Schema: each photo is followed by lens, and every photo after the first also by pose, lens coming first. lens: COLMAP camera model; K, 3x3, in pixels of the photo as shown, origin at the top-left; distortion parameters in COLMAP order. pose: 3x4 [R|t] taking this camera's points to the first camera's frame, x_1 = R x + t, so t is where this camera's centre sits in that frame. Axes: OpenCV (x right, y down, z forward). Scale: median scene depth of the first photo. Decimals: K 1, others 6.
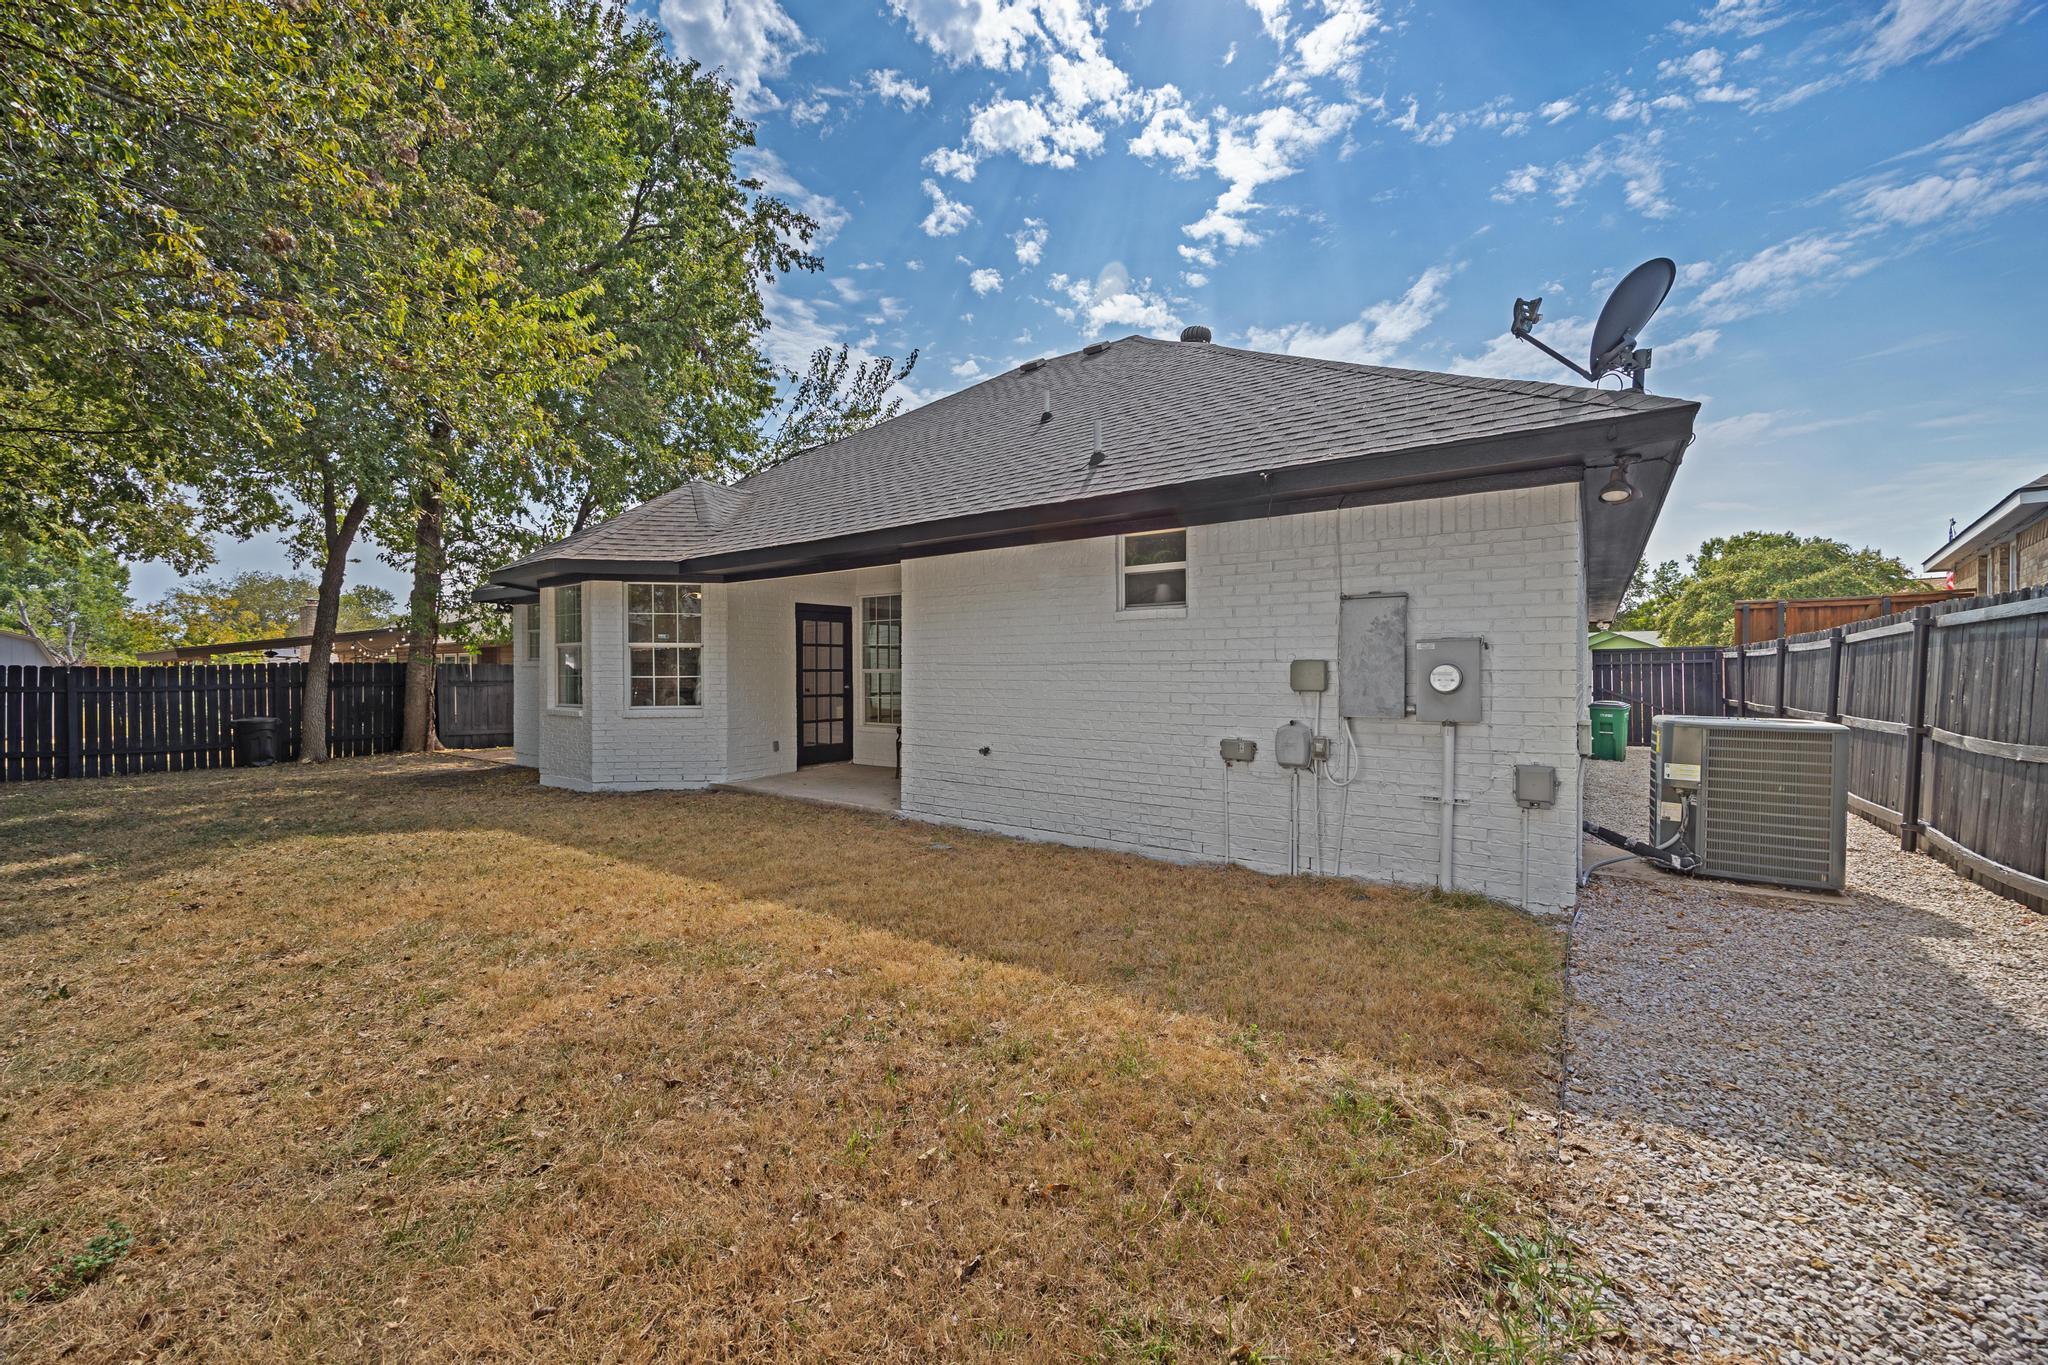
lens RADIAL K [[776.1, 0, 1023.3], [0, 776.1, 678.3], [0, 0, 1]] dist [-0.001695, -0.000058]
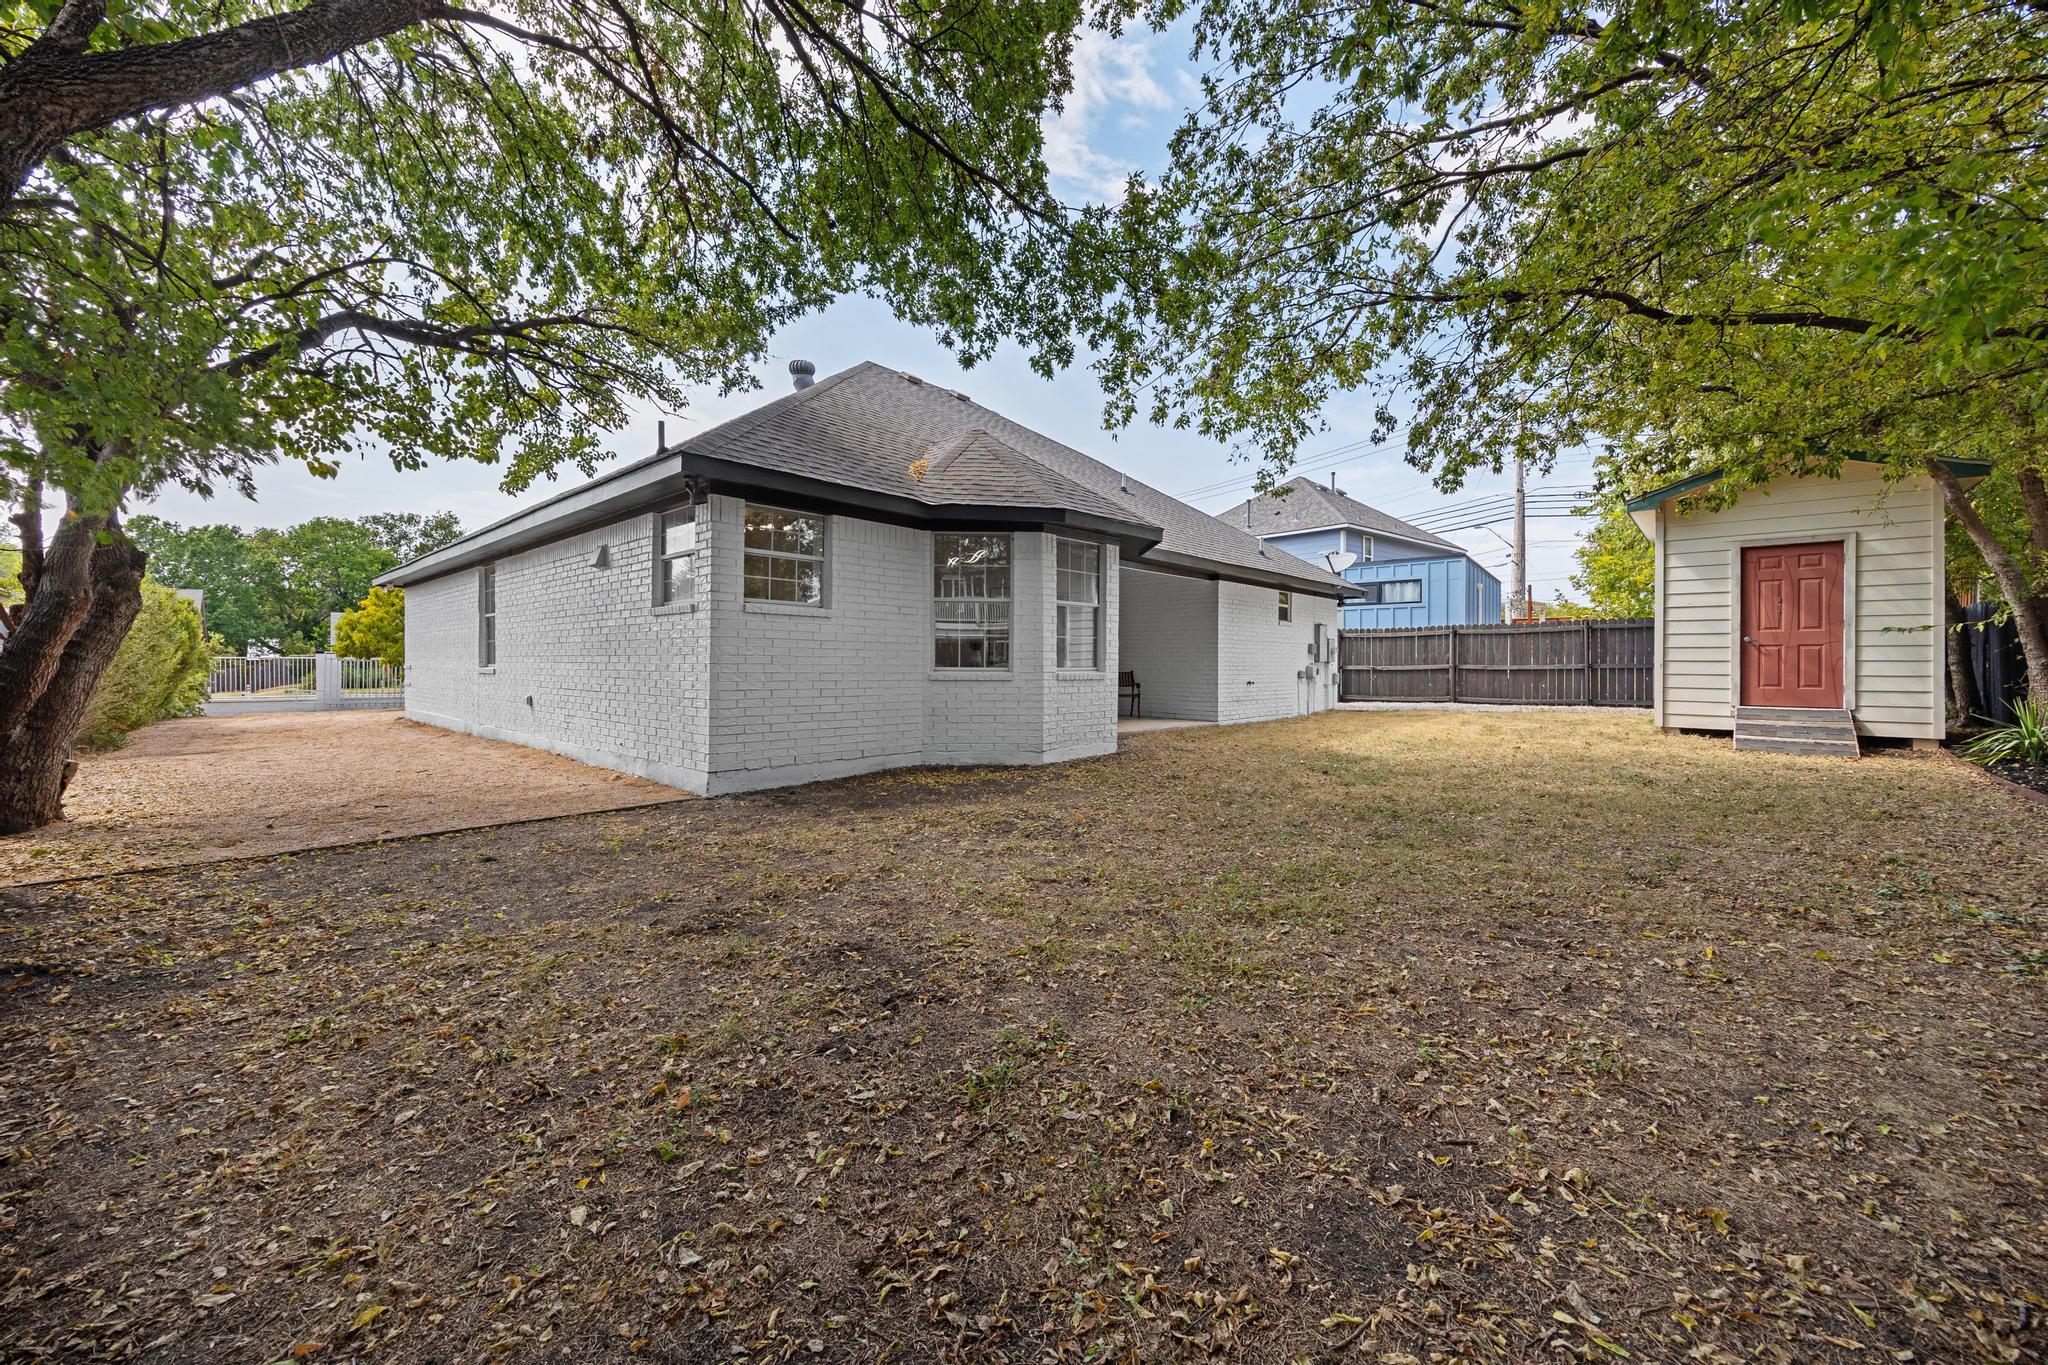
lens RADIAL K [[776.1, 0, 1023.3], [0, 776.1, 678.3], [0, 0, 1]] dist [-0.001695, -0.000058]
pose [[0.115348, -0.013634, 0.993232, -2.132366], [0.009381, 0.999876, 0.012636, 0.050040], [-0.993281, 0.007860, 0.115462, 1.350847]]
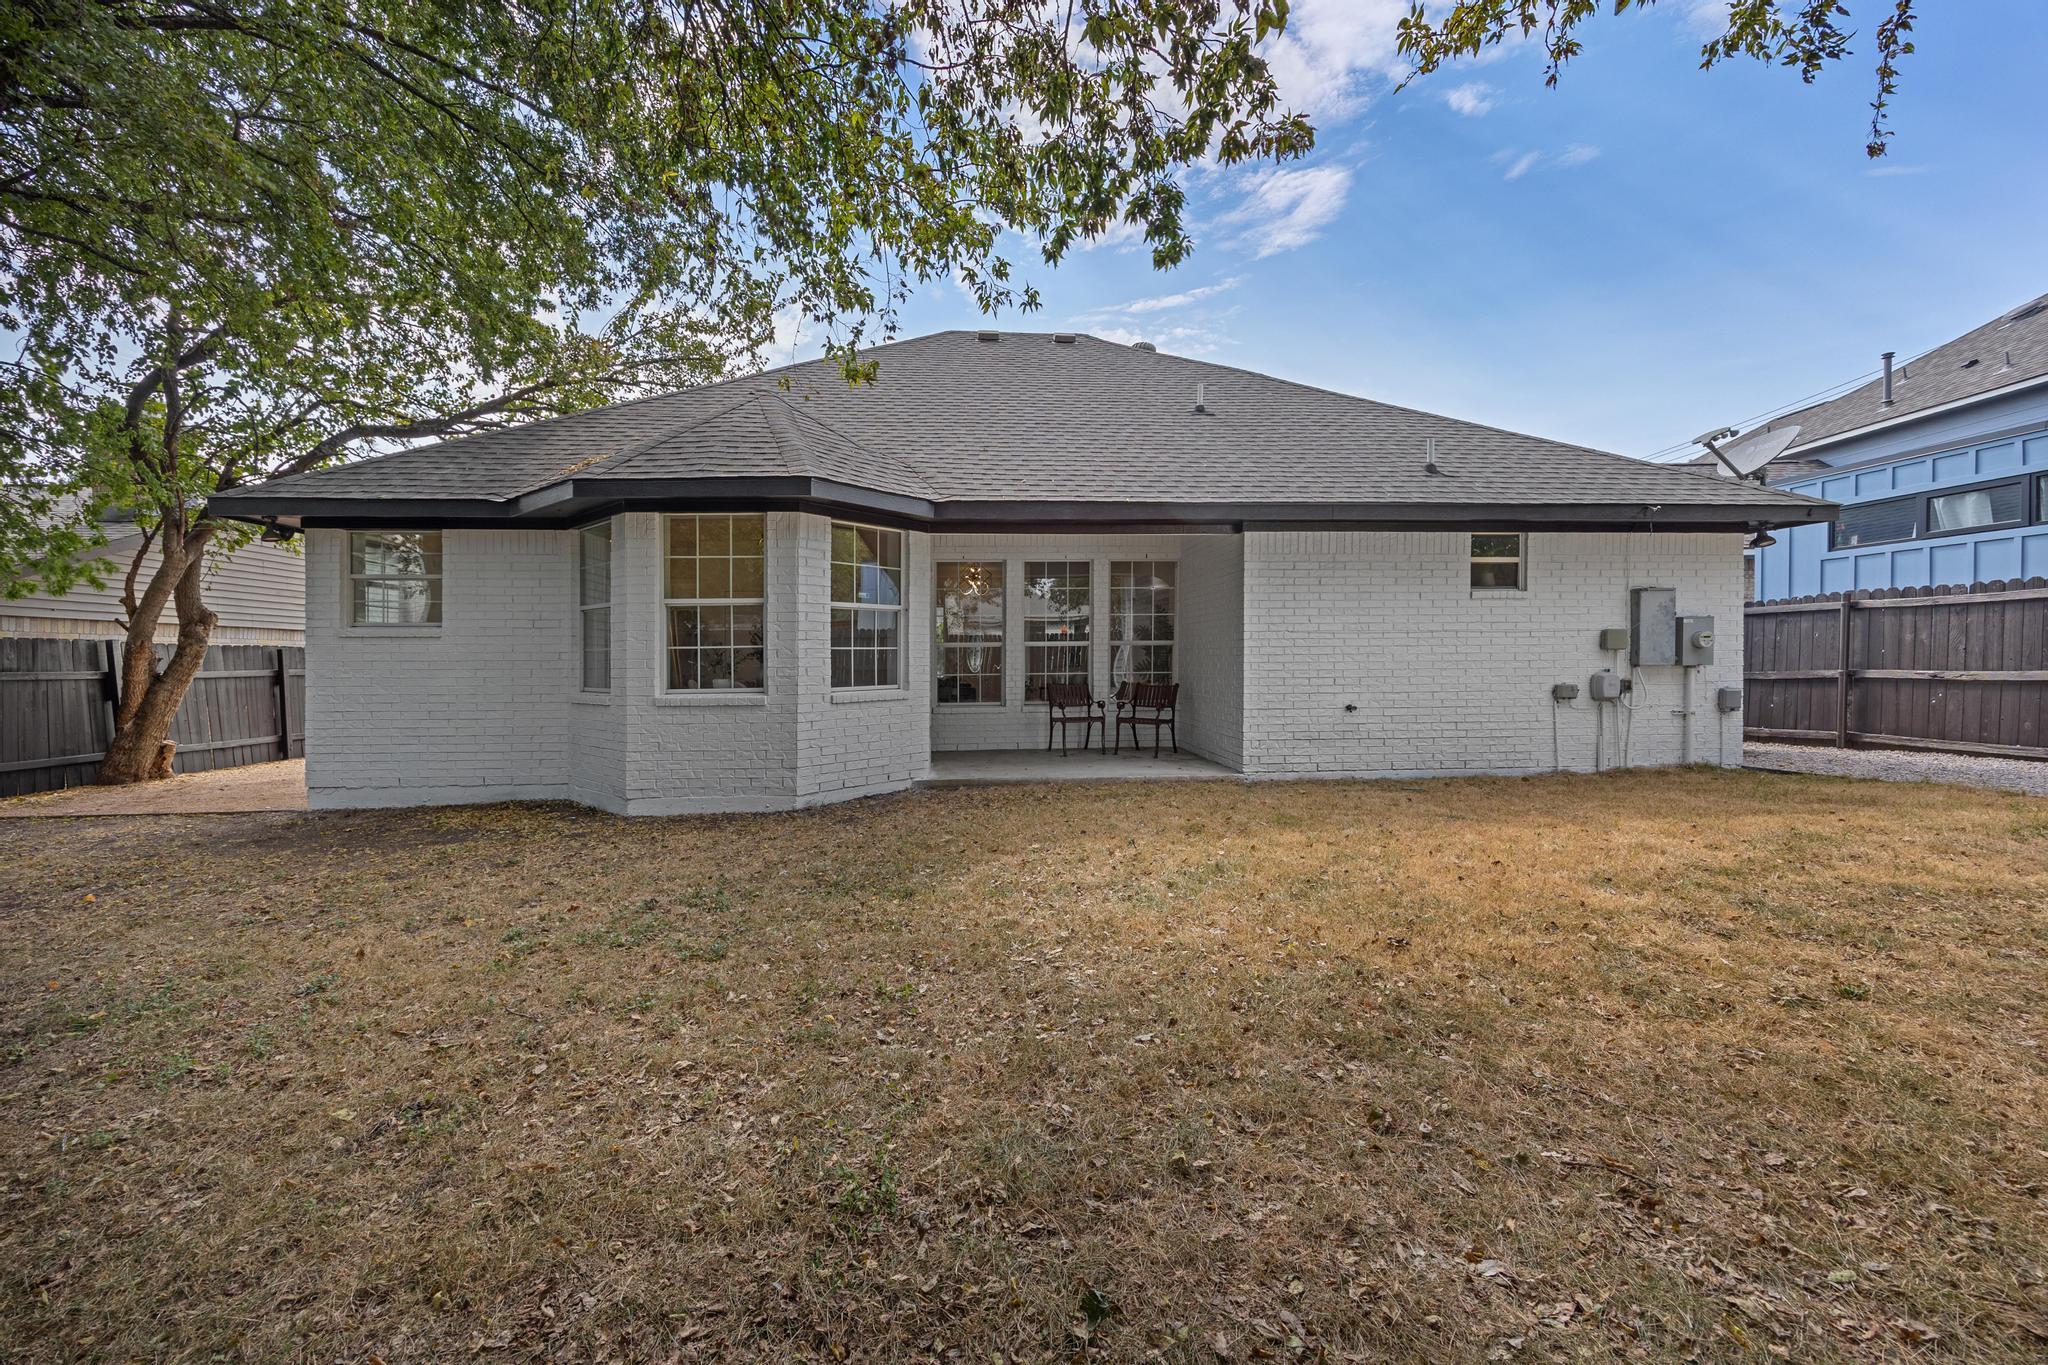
lens RADIAL K [[776.1, 0, 1023.3], [0, 776.1, 678.3], [0, 0, 1]] dist [-0.001695, -0.000058]
pose [[0.765235, -0.019069, 0.643469, -1.148262], [0.013440, 0.999817, 0.013646, 0.027636], [-0.643611, -0.001794, 0.765351, 0.437149]]
